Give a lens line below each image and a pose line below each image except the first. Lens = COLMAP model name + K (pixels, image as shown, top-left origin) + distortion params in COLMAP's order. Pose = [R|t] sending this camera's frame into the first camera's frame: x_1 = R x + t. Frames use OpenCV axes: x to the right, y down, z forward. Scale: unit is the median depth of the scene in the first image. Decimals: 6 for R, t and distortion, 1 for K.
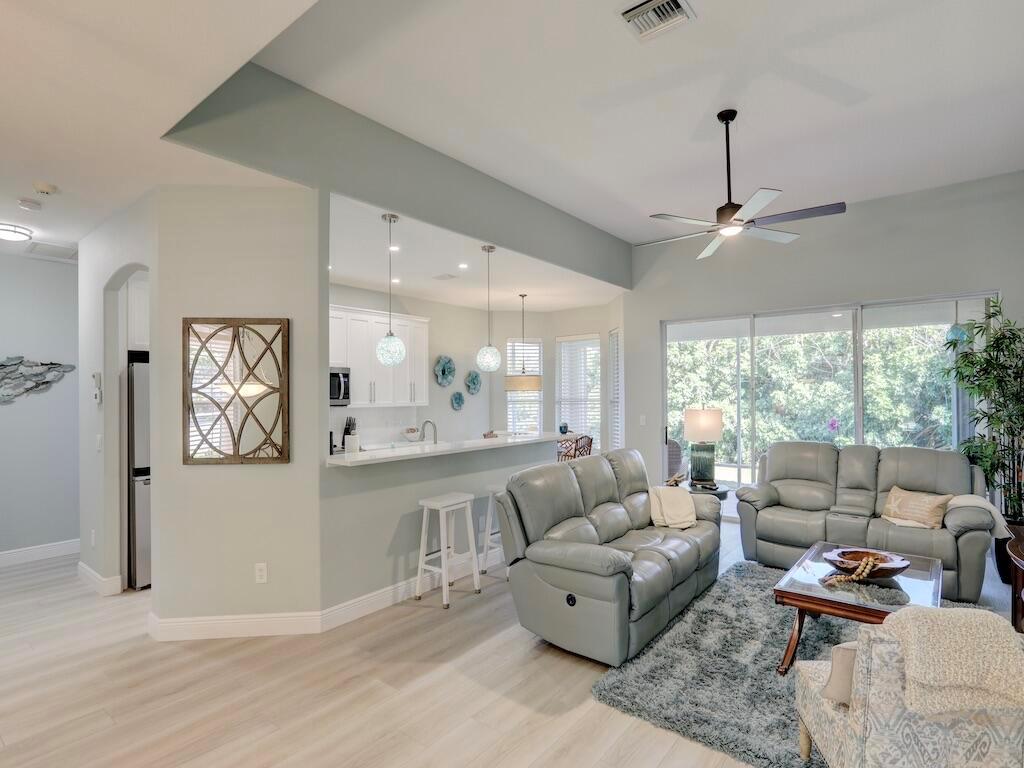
lens RADIAL K [[521.1, 0, 512.0], [0, 521.1, 384.0], [0, 0, 1]] dist [-0.000499, -0.000024]
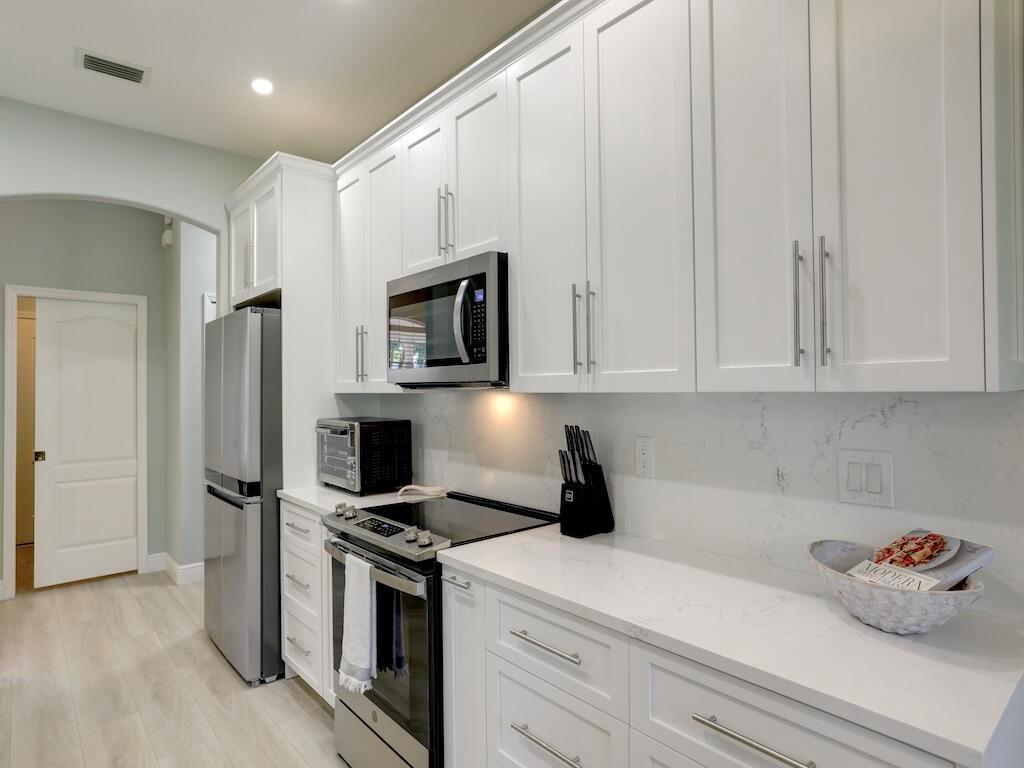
lens RADIAL K [[583.2, 0, 512.0], [0, 583.2, 384.0], [0, 0, 1]] dist [-0.032748, 0.002313]
pose [[-0.184256, 0.003362, -0.982873, -0.002174], [0.034843, 0.999388, -0.003113, 0.040667], [0.982260, -0.034820, -0.184261, 1.017760]]
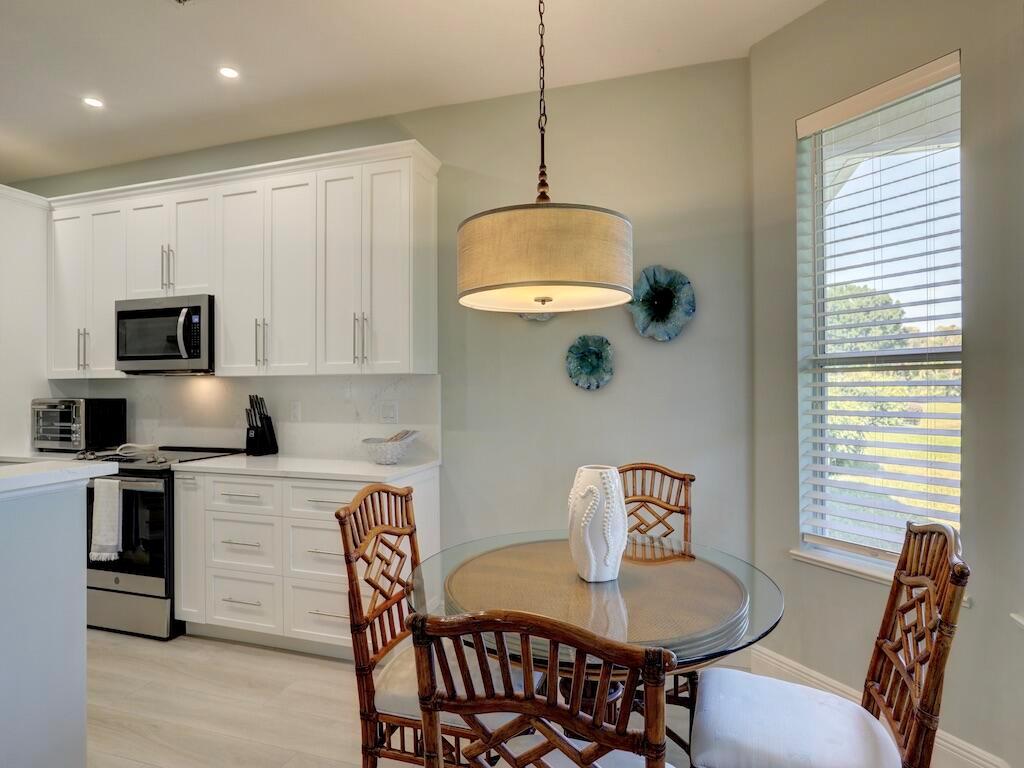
lens RADIAL K [[580.2, 0, 512.0], [0, 580.2, 384.0], [0, 0, 1]] dist [-0.031510, 0.028212]
pose [[0.345395, 0.001364, -0.938456, 0.282980], [0.024246, 0.999652, 0.010376, 0.052508], [0.938144, -0.026338, 0.345242, 1.032352]]
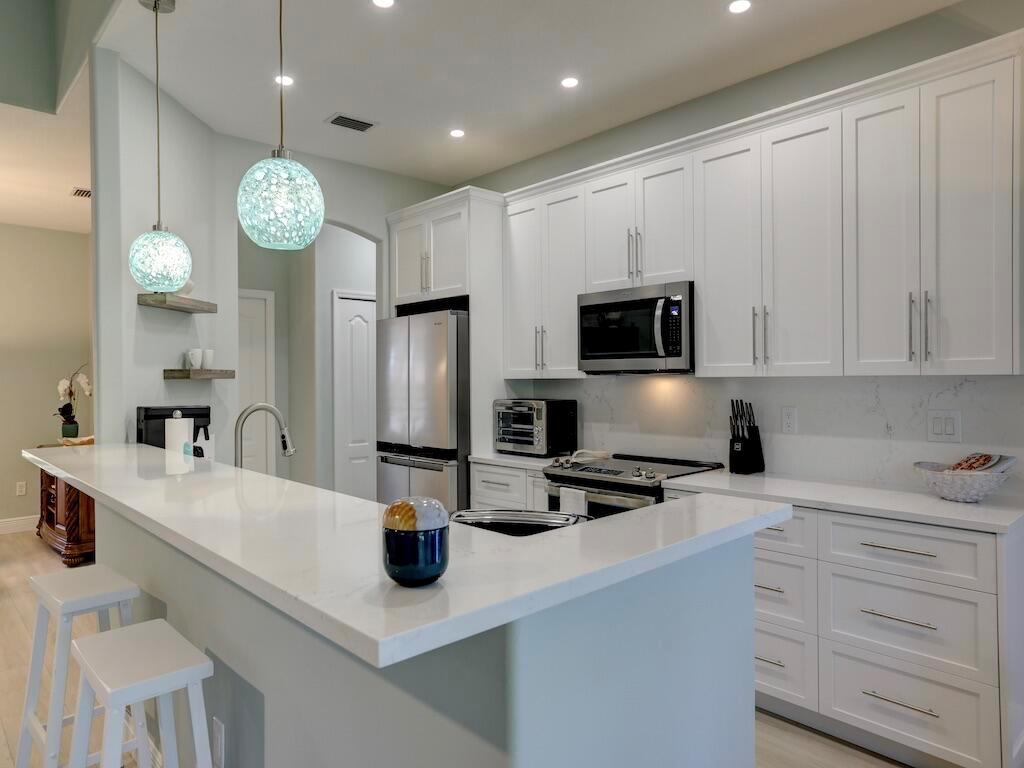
lens RADIAL K [[670.5, 0, 512.0], [0, 670.5, 384.0], [0, 0, 1]] dist [-0.006040, 0.001695]
pose [[-0.153171, 0.018062, -0.988035, 0.227986], [0.032745, 0.999377, 0.013193, 0.038040], [0.987657, -0.030333, -0.153667, 0.899642]]
